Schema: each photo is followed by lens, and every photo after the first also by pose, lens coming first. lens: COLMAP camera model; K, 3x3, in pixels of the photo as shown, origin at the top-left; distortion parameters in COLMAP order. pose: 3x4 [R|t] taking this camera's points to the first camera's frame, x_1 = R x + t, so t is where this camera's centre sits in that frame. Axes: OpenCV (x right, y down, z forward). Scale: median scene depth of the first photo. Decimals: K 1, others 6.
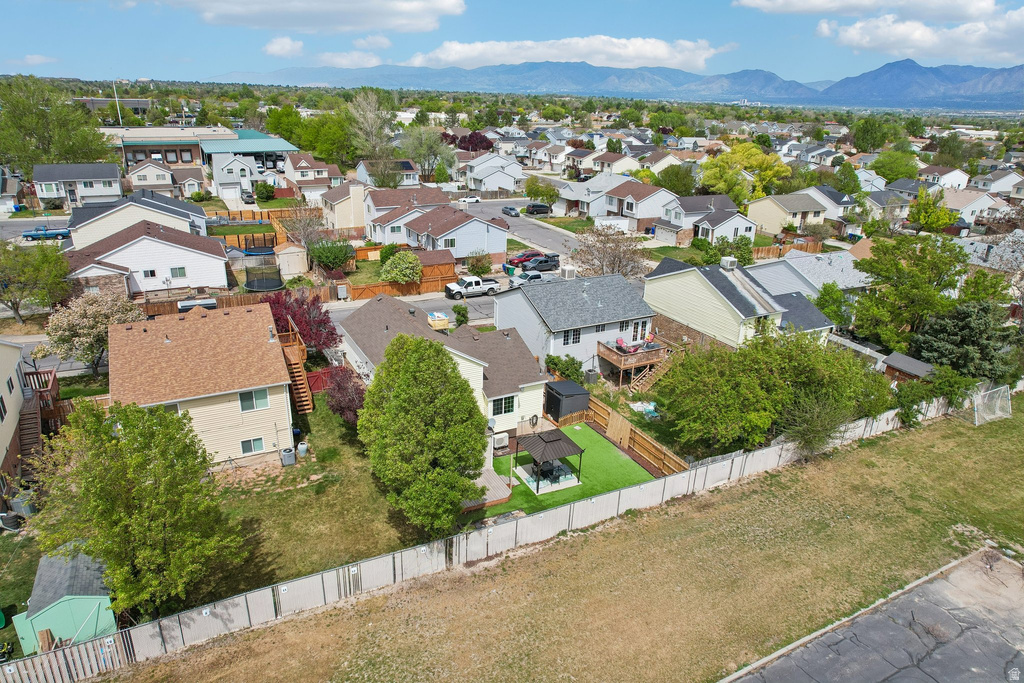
lens RADIAL K [[654.7, 0, 512.0], [0, 654.7, 341.5], [0, 0, 1]] dist [-0.064414, 0.054515]
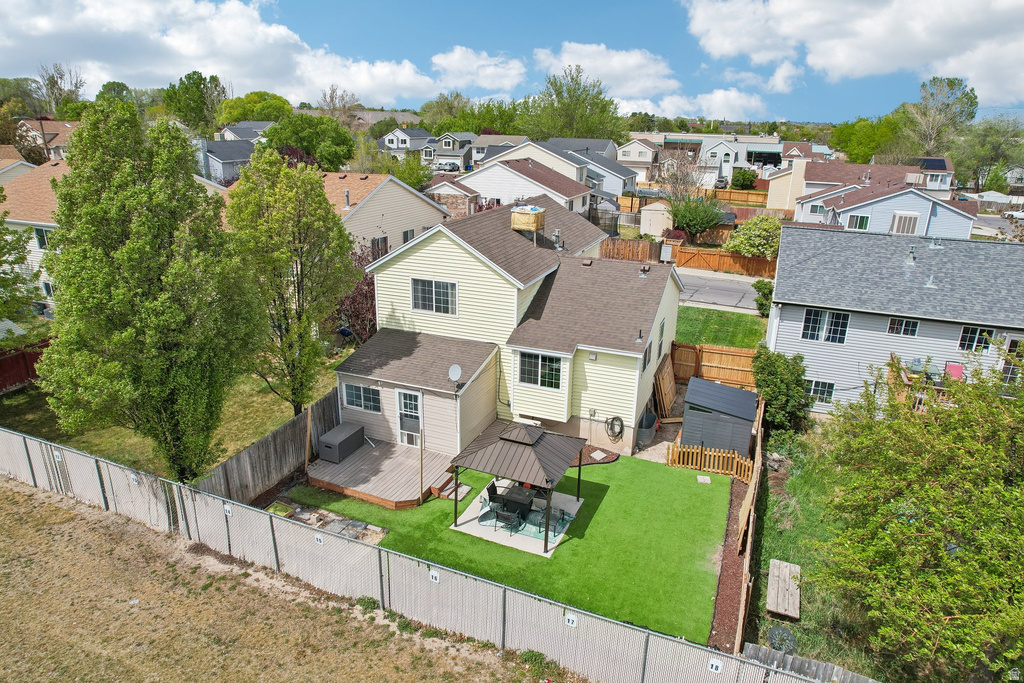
lens RADIAL K [[654.7, 0, 512.0], [0, 654.7, 341.5], [0, 0, 1]] dist [-0.064414, 0.054515]
pose [[0.644927, 0.231454, -0.728353, 0.299834], [-0.273696, 0.959774, 0.062649, 0.038921], [0.713554, 0.158943, 0.682333, 0.496978]]
